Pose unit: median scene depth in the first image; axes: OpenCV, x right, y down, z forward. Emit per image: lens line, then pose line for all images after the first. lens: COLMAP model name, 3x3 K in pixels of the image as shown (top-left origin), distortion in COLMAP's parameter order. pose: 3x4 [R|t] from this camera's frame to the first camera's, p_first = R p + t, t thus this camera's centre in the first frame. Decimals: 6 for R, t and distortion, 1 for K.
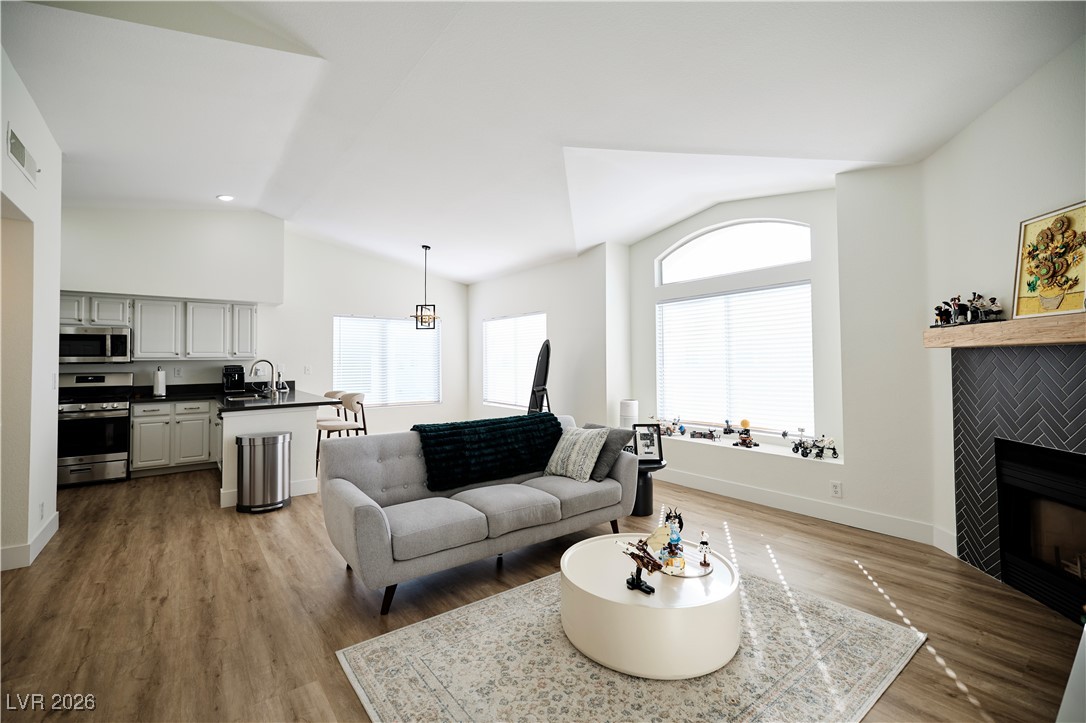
lens RADIAL K [[471.4, 0, 539.4], [0, 471.4, 359.5], [0, 0, 1]] dist [0.002974, 0.000213]
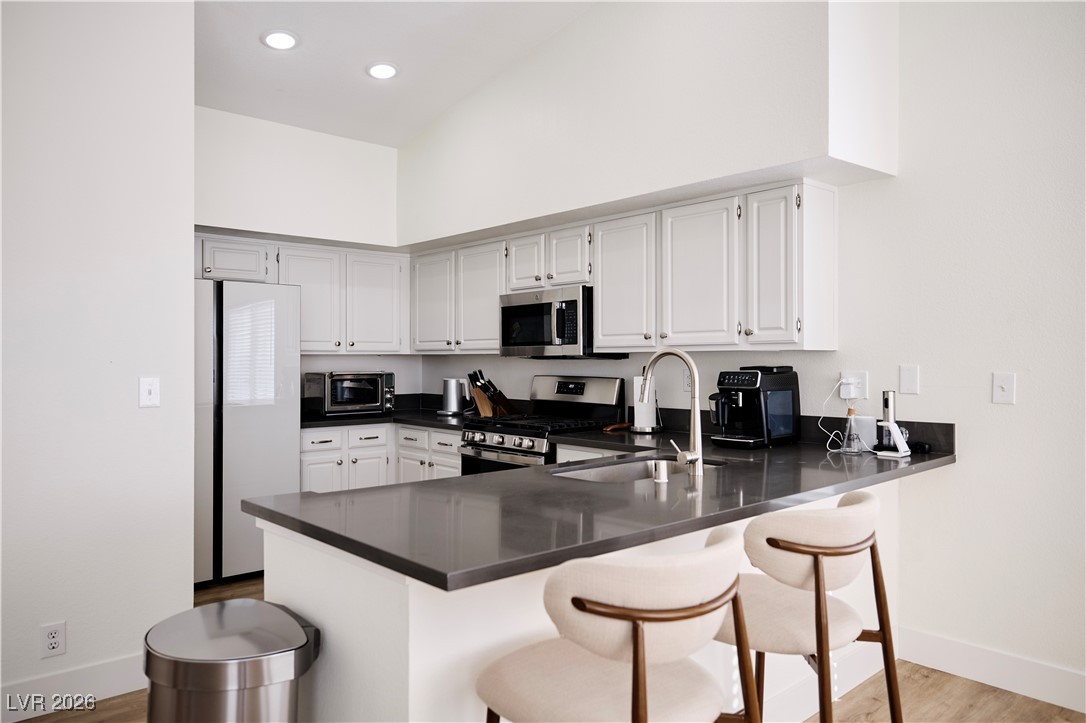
lens RADIAL K [[747.8, 0, 543.0], [0, 747.8, 361.5], [0, 0, 1]] dist [0.005051, 0.001924]
pose [[0.089229, 0.008491, -0.995975, -0.192846], [-0.000009, 0.999964, 0.008524, 0.007985], [0.996011, -0.000752, 0.089226, 1.534136]]
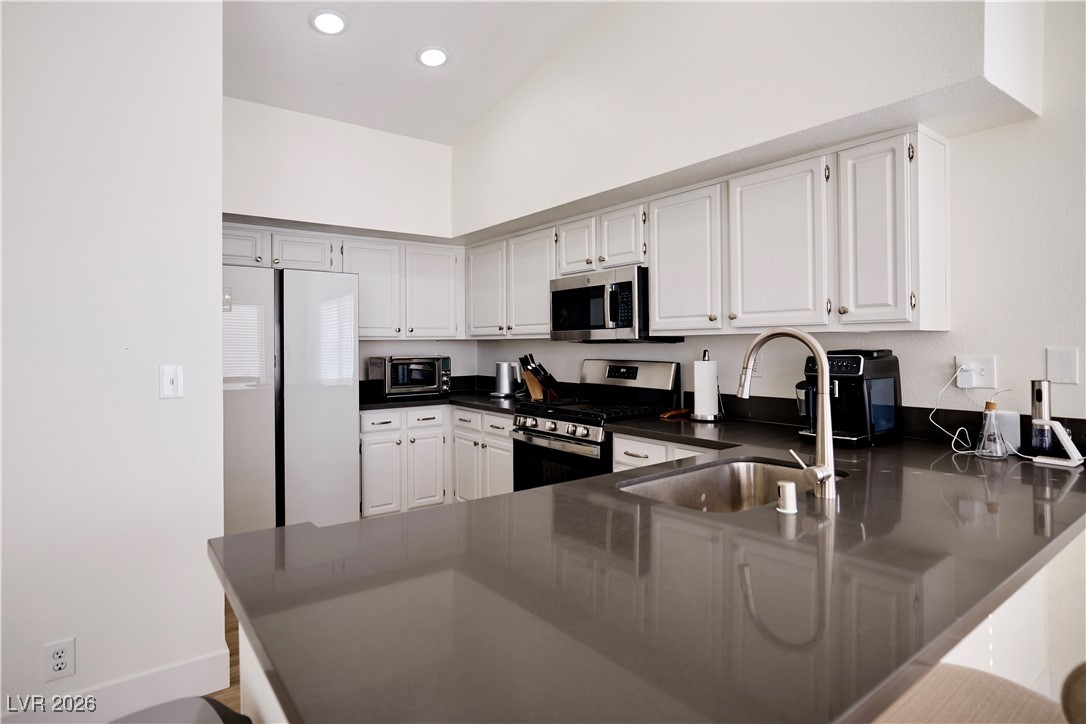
lens RADIAL K [[568.8, 0, 514.8], [0, 568.8, 341.1], [0, 0, 1]] dist [-0.000214, 0.000032]
pose [[-0.018130, 0.000739, -0.999835, -0.532029], [0.006163, 0.999981, 0.000628, 0.010066], [0.999817, -0.006150, -0.018134, 1.530473]]
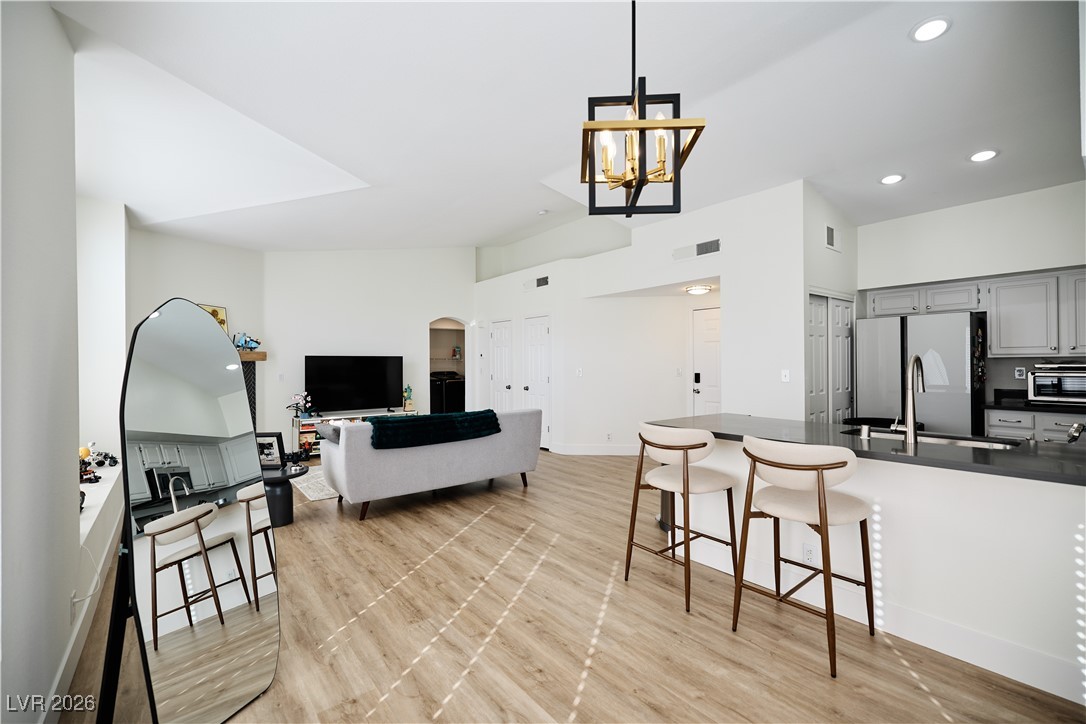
lens RADIAL K [[453.5, 0, 548.2], [0, 453.5, 365.5], [0, 0, 1]] dist [0.001028, 0.000081]
pose [[-0.999192, 0.012867, -0.038079, -0.403658], [0.012884, 0.999917, -0.000215, 0.011087], [0.038073, -0.000705, -0.999275, 2.487335]]
